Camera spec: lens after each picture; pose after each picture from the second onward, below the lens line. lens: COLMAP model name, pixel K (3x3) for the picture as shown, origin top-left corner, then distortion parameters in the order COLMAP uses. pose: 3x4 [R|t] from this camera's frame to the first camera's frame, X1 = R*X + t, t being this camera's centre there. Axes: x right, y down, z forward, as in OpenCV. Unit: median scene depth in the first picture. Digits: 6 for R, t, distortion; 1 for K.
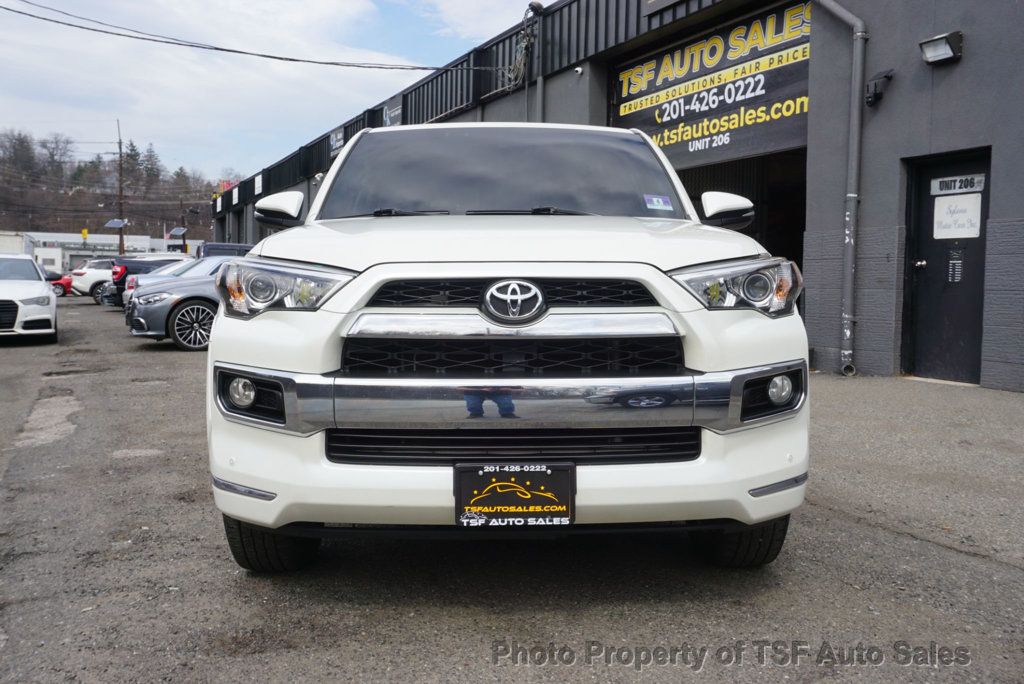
lens RADIAL K [[955.4, 0, 484.8], [0, 955.4, 371.4], [0, 0, 1]] dist [-0.022978, 0.000000]
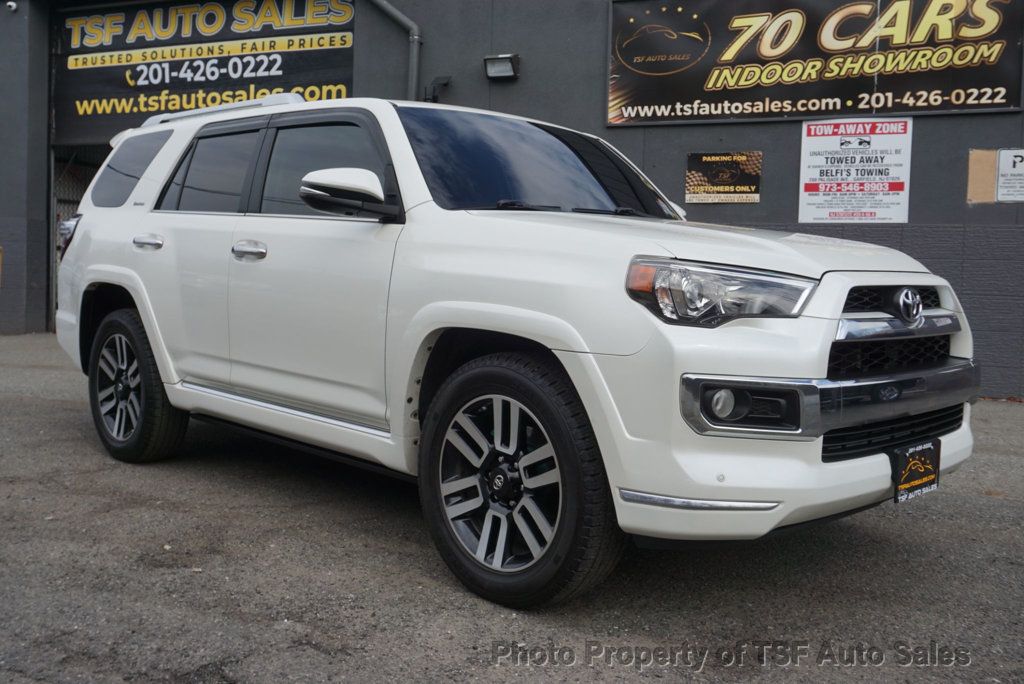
lens RADIAL K [[994.0, 0, 505.5], [0, 994.0, 373.5], [0, 0, 1]] dist [0.000819, 0.000000]
pose [[0.716188, -0.057607, 0.695526, -0.255788], [0.044424, 0.998329, 0.036943, -0.012572], [-0.696492, 0.004440, 0.717551, 0.102894]]
